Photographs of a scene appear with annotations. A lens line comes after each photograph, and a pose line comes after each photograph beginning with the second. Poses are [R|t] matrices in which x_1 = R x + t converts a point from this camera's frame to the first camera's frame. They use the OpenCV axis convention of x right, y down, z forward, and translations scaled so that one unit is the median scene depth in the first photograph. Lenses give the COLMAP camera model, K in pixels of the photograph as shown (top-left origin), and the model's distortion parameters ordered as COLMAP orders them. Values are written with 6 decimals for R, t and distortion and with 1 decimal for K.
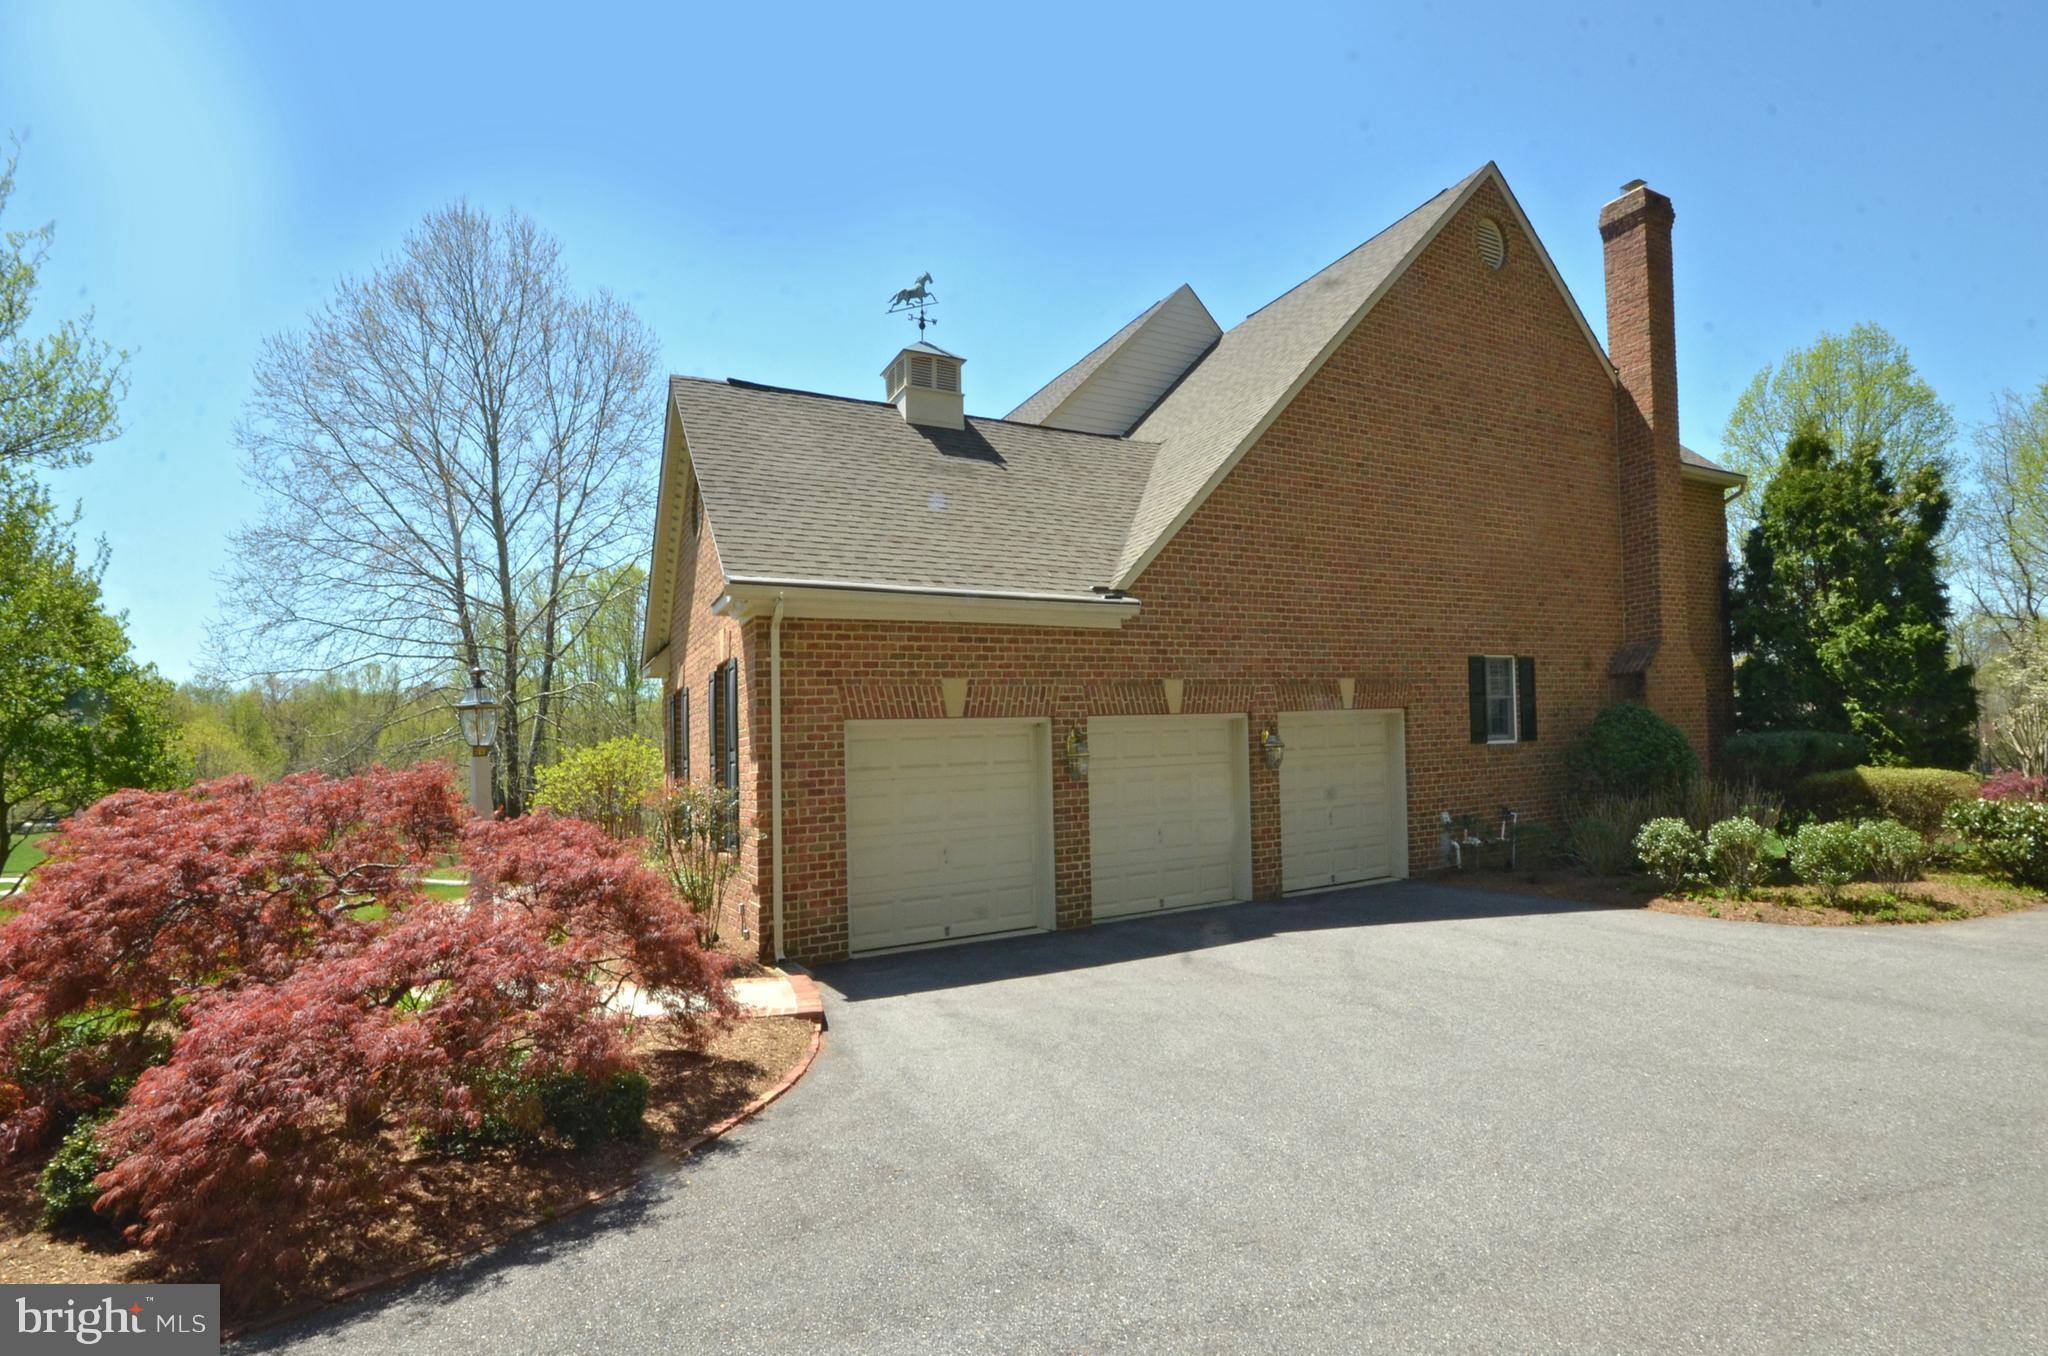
lens RADIAL K [[1279.3, 0, 1025.7], [0, 1279.3, 582.7], [0, 0, 1]] dist [-0.027213, 0.000054]
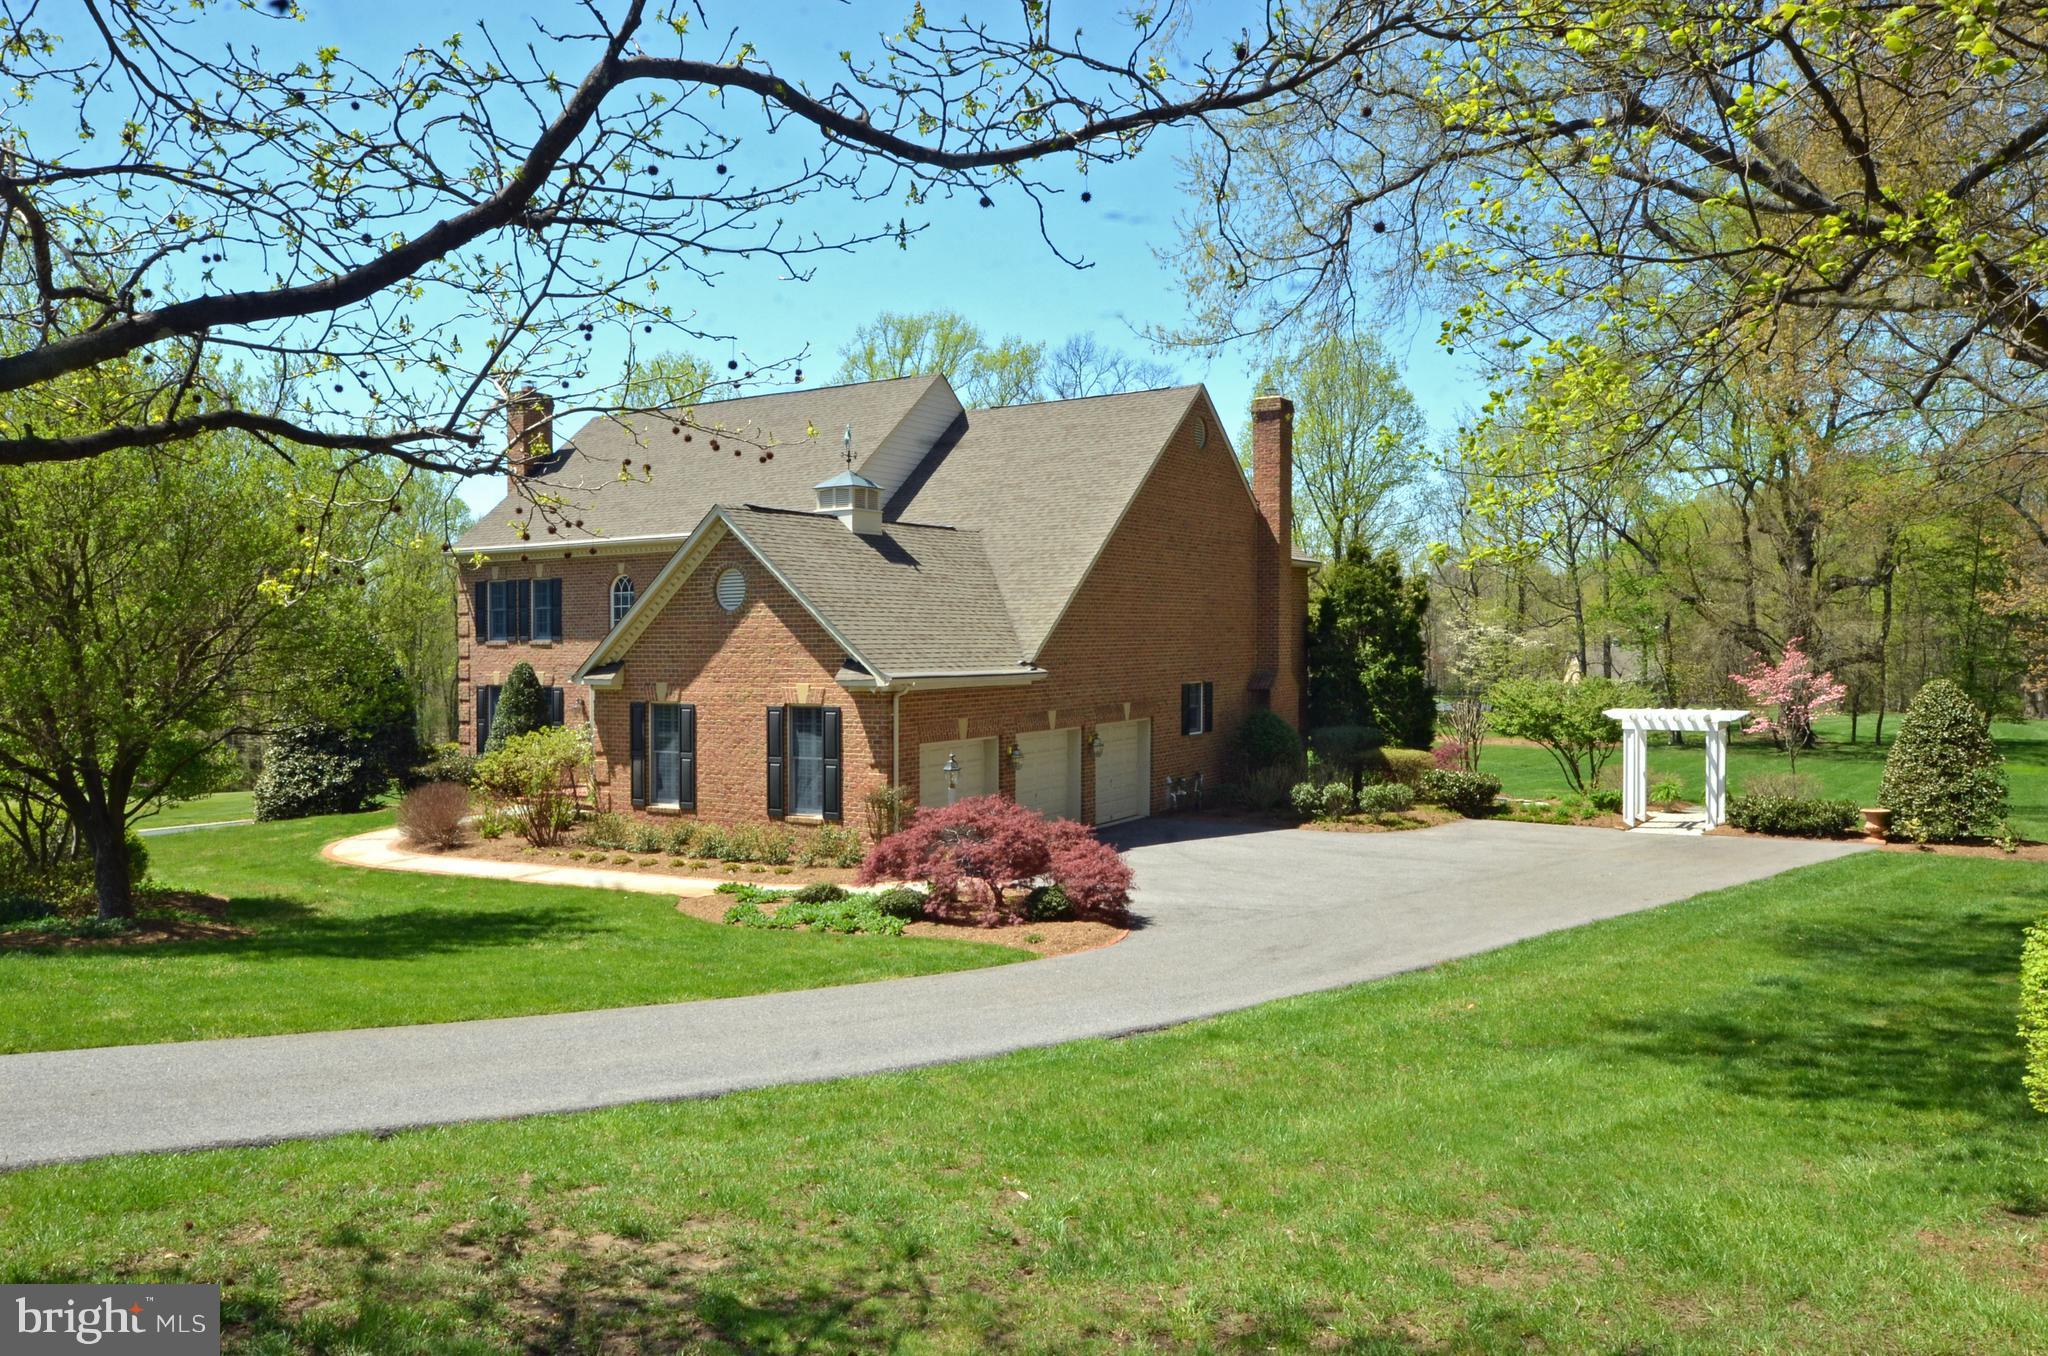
lens RADIAL K [[1279.3, 0, 1025.7], [0, 1279.3, 582.7], [0, 0, 1]] dist [-0.027213, 0.000054]
pose [[0.943553, 0.020915, 0.330560, -0.422515], [-0.036638, 0.998470, 0.041406, -0.143495], [-0.329188, -0.051180, 0.942876, -0.538791]]
